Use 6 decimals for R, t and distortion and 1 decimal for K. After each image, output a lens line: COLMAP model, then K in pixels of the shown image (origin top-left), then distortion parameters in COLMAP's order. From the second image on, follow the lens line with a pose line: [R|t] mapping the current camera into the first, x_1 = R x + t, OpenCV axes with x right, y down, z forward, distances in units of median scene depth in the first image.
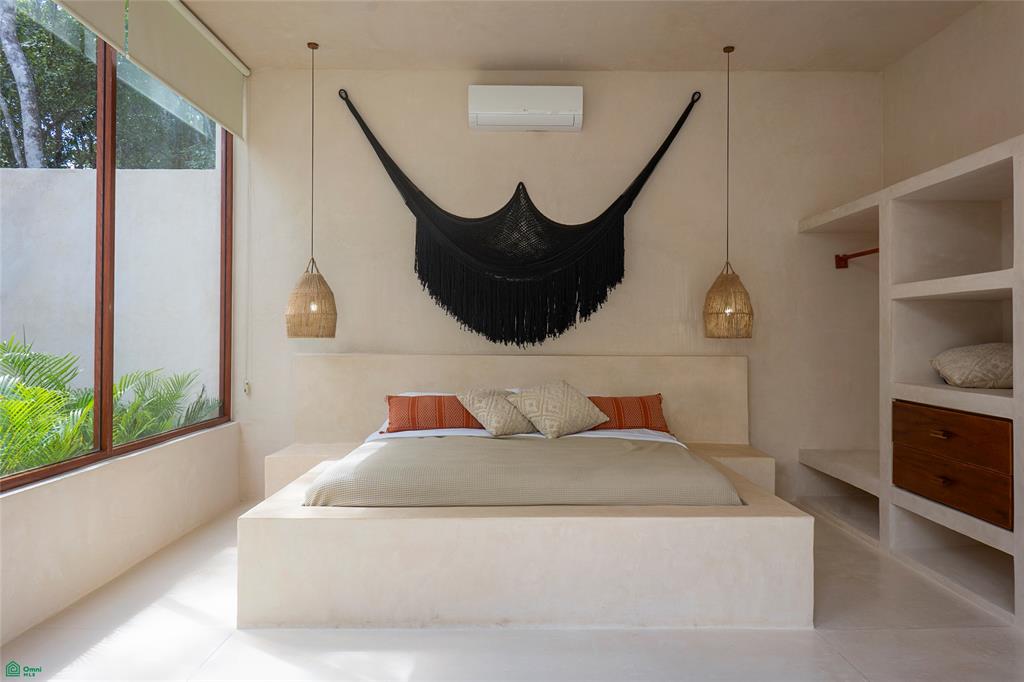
lens RADIAL K [[689.0, 0, 522.6], [0, 689.0, 335.4], [0, 0, 1]] dist [0.019872, -0.004019]
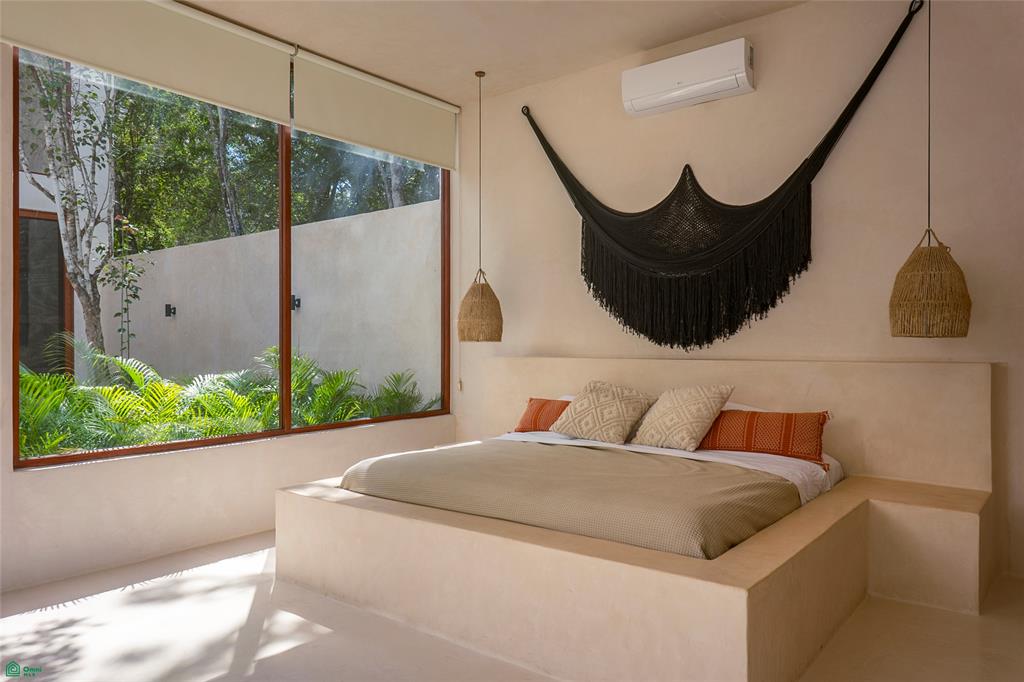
lens RADIAL K [[689.0, 0, 520.1], [0, 689.0, 341.6], [0, 0, 1]] dist [0.019872, -0.004019]
pose [[0.774017, -0.008339, -0.633110, 0.399411], [0.010788, 0.999942, 0.000018, 0.003414], [0.633073, -0.006844, 0.774062, 0.178824]]
